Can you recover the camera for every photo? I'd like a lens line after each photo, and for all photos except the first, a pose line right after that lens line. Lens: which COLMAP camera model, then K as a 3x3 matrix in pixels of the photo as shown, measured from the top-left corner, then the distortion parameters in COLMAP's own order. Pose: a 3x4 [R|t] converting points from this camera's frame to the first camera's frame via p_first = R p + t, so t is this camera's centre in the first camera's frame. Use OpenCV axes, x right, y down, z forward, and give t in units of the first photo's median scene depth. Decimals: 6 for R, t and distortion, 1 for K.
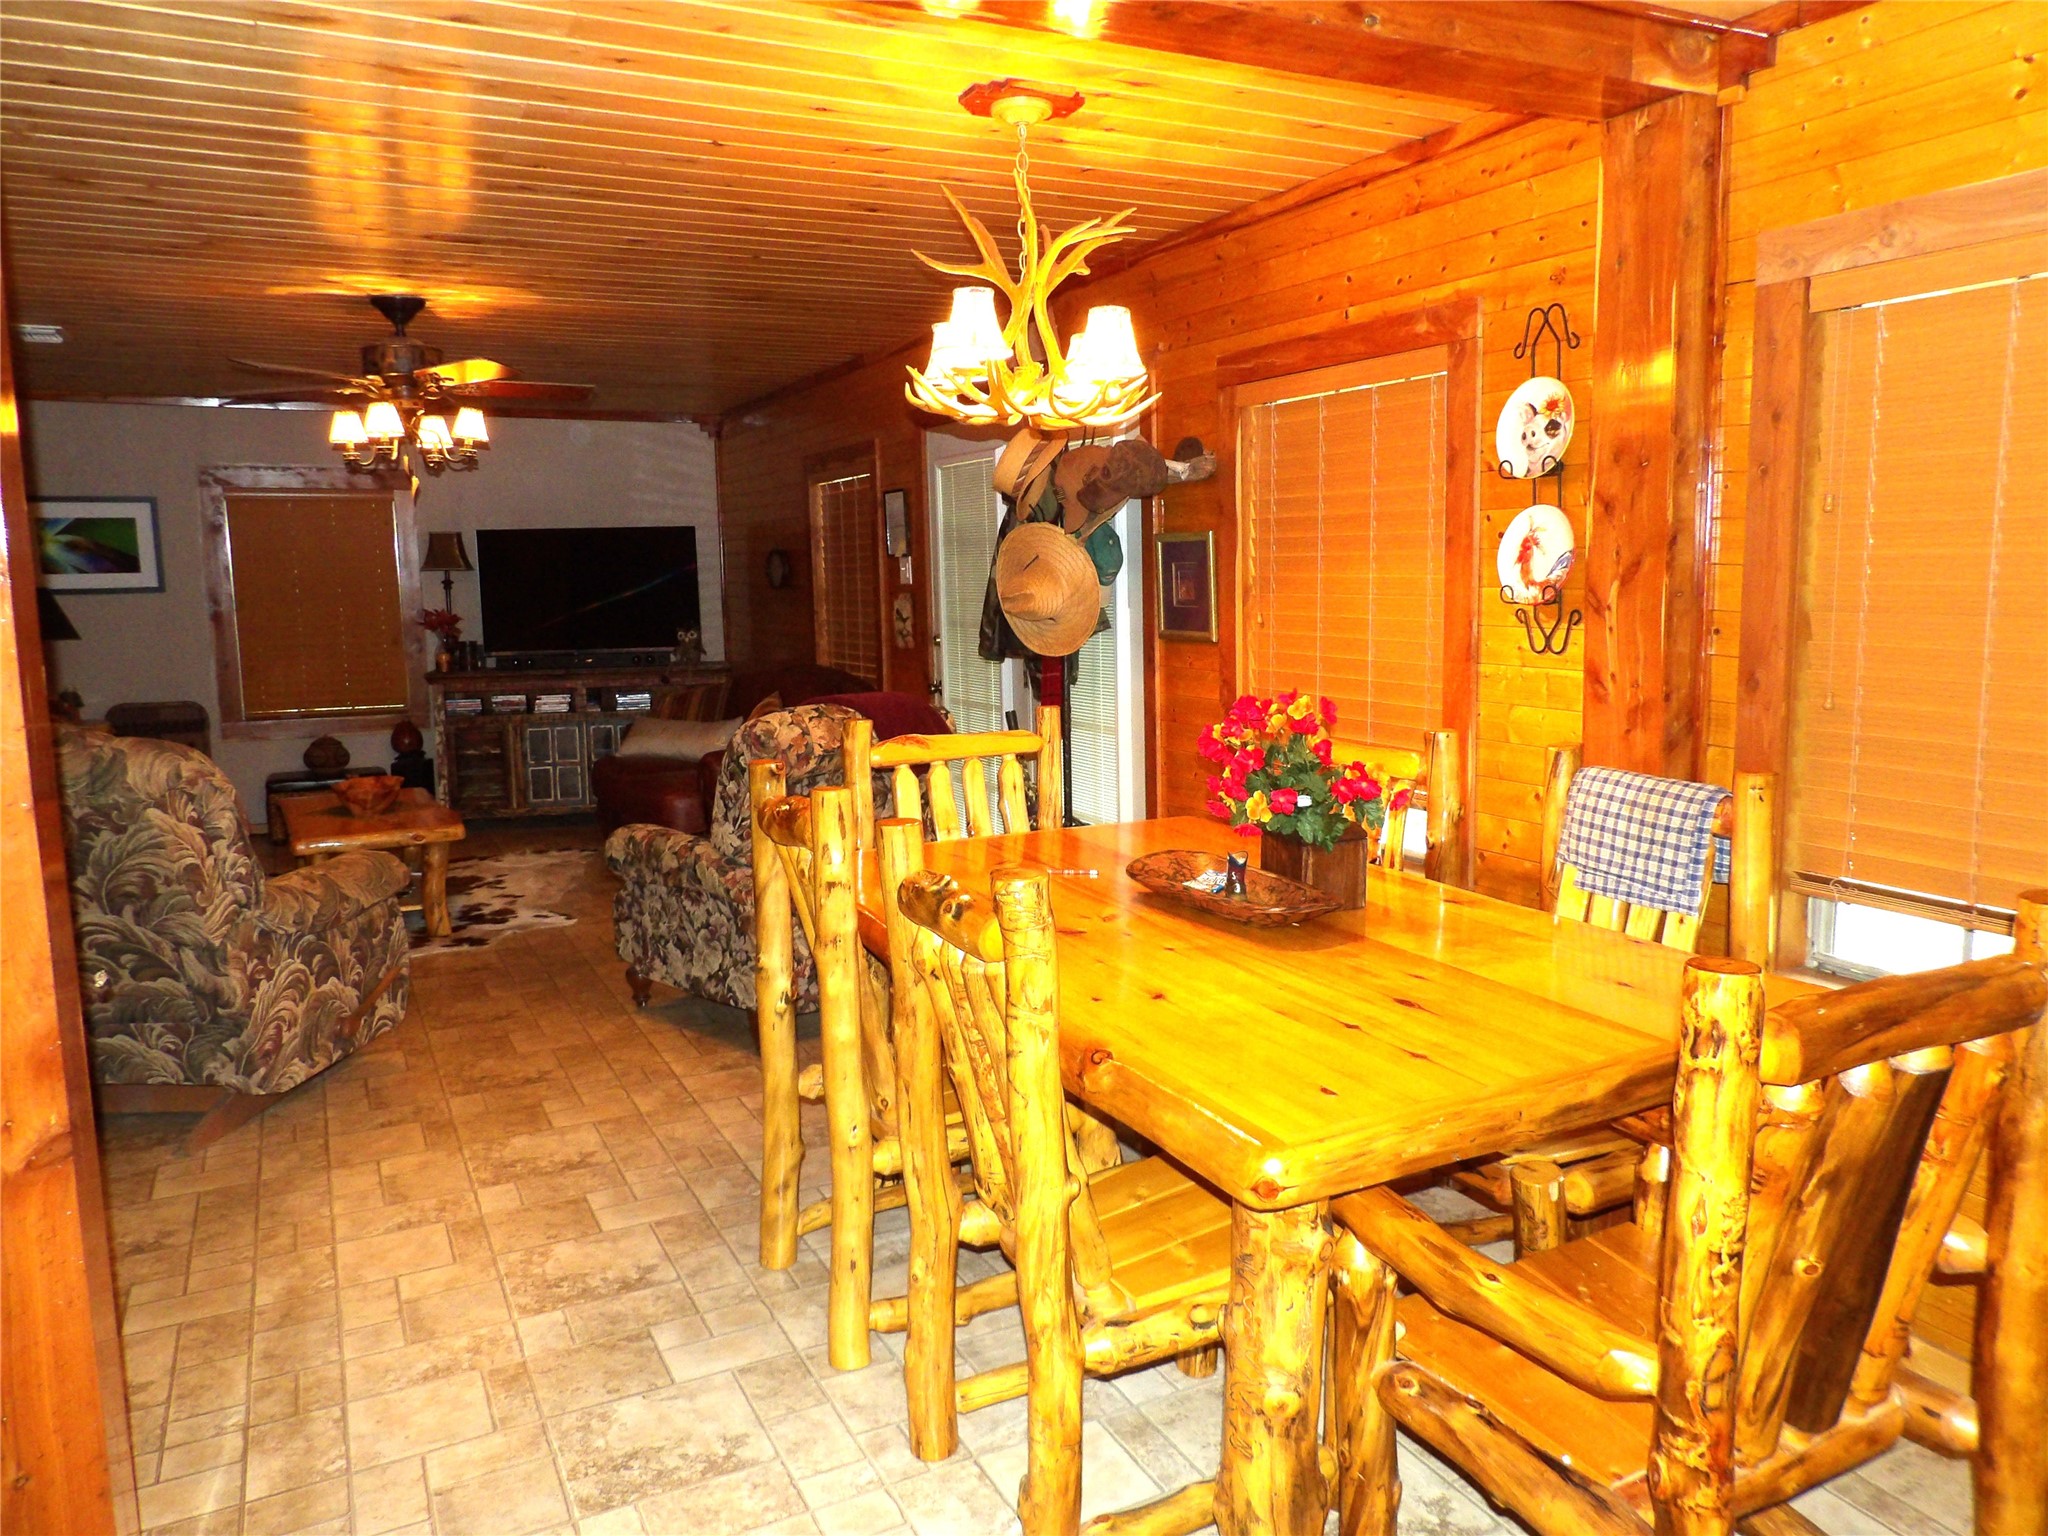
lens RADIAL K [[1464.1, 0, 1023.4], [0, 1464.1, 762.0], [0, 0, 1]] dist [-0.021749, 0.006340]
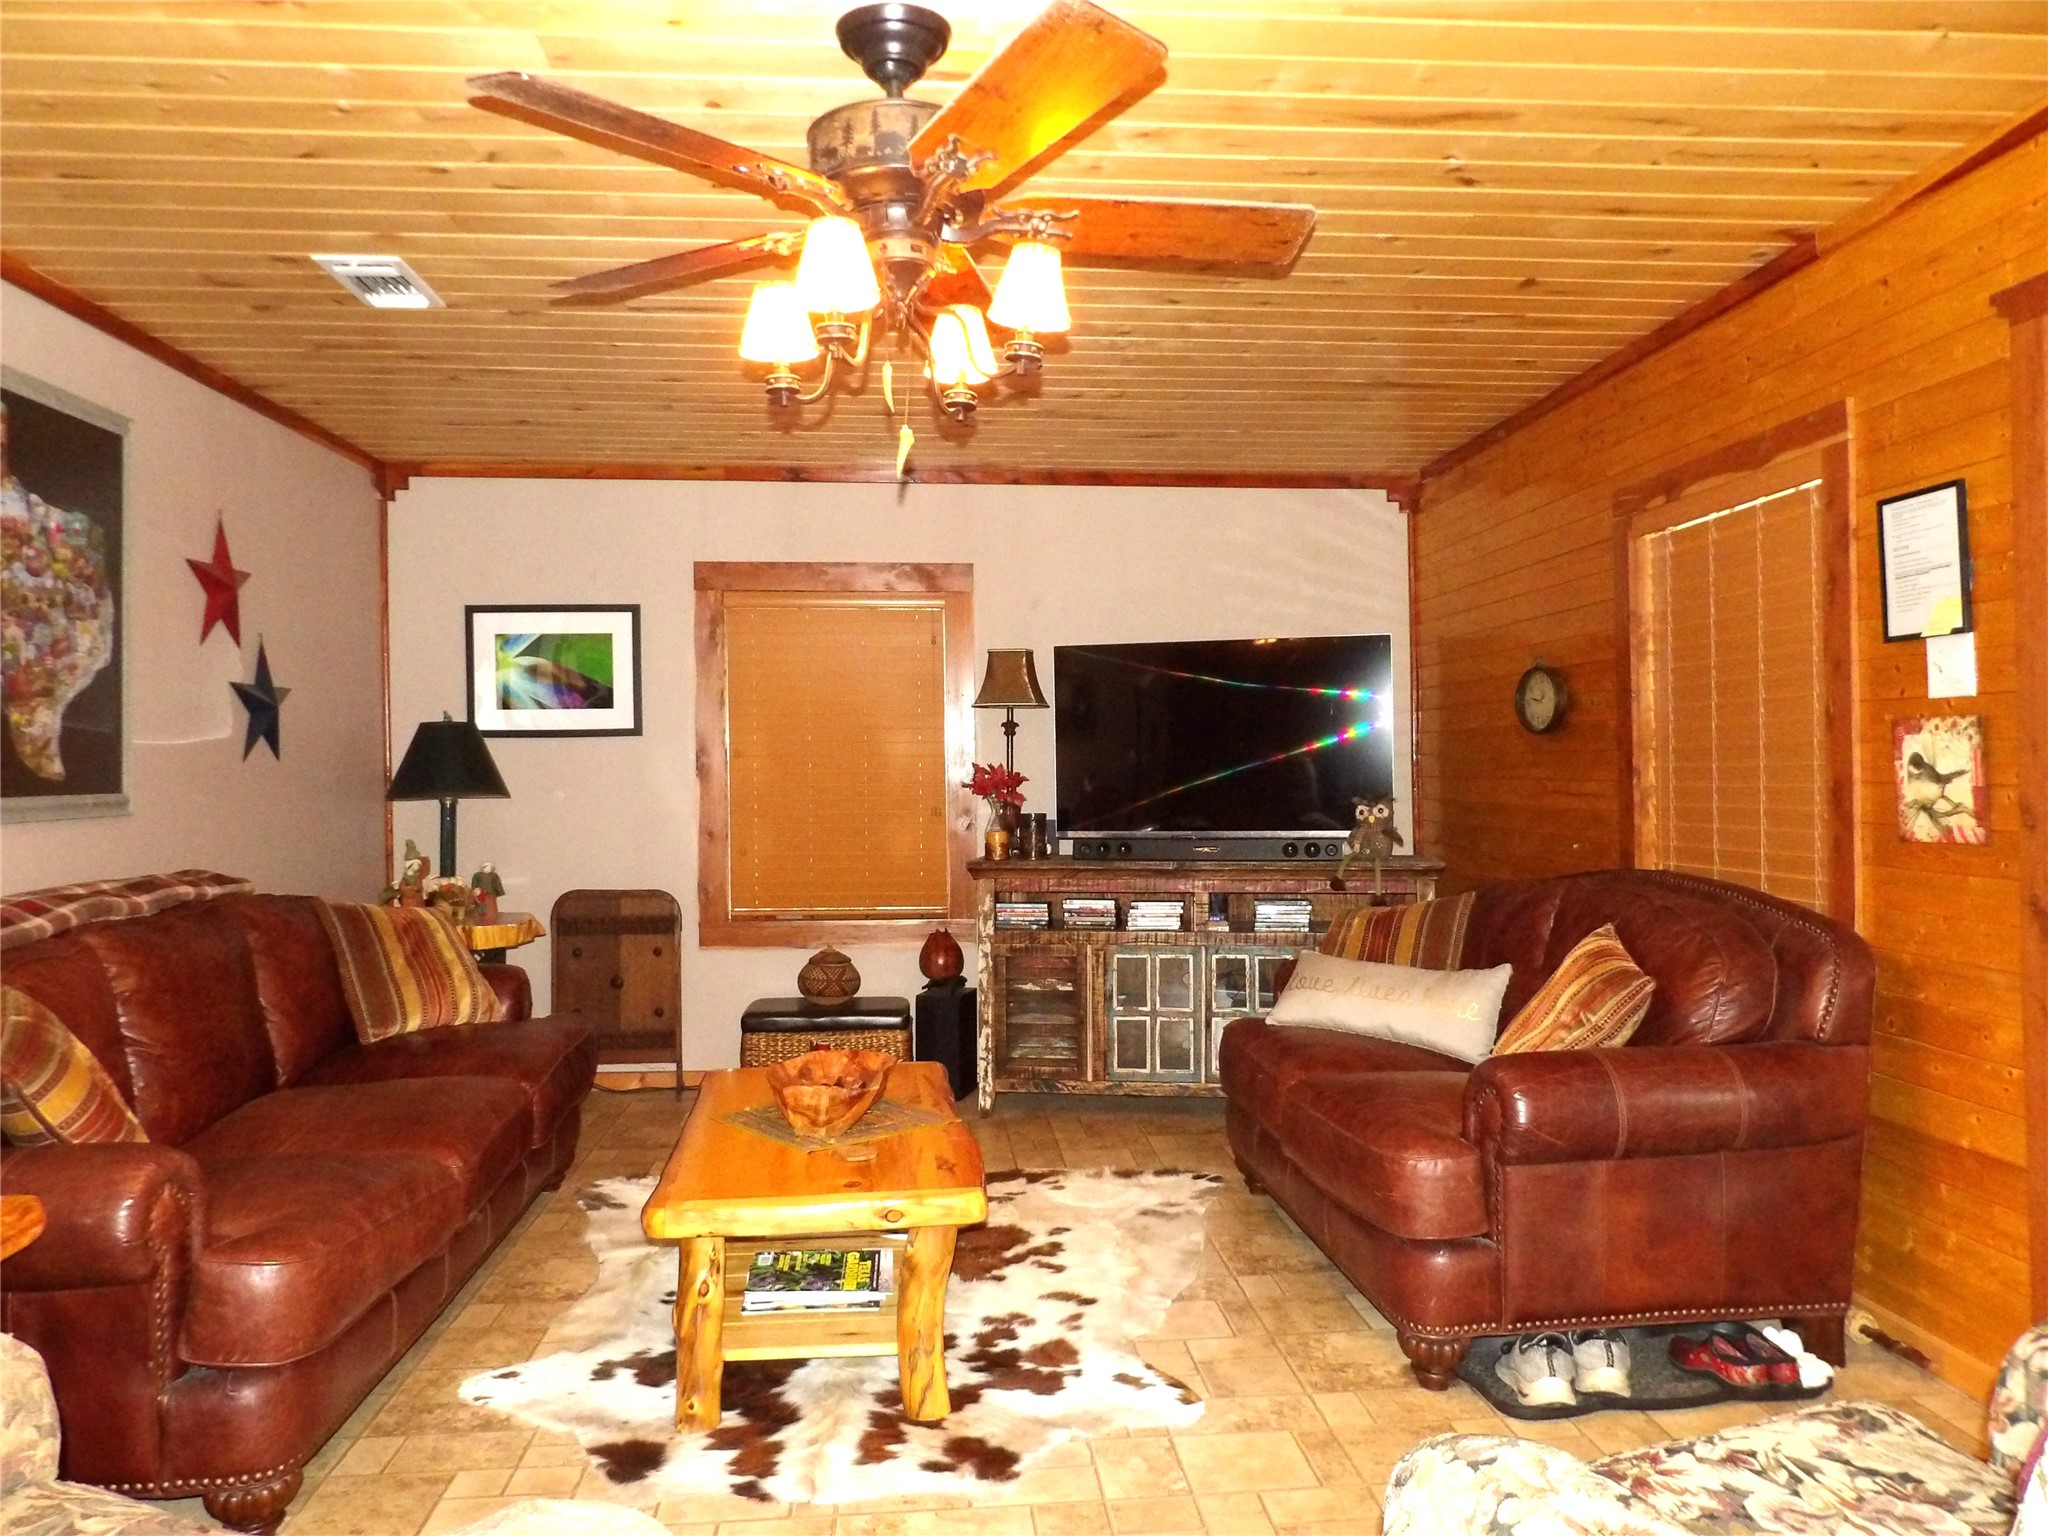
lens RADIAL K [[1464.1, 0, 1024.2], [0, 1464.1, 764.2], [0, 0, 1]] dist [-0.021749, 0.006340]
pose [[0.926677, 0.006394, -0.375805, -0.140138], [-0.054460, 0.991588, -0.117419, -0.027921], [0.371893, 0.129276, 0.919230, 0.397537]]
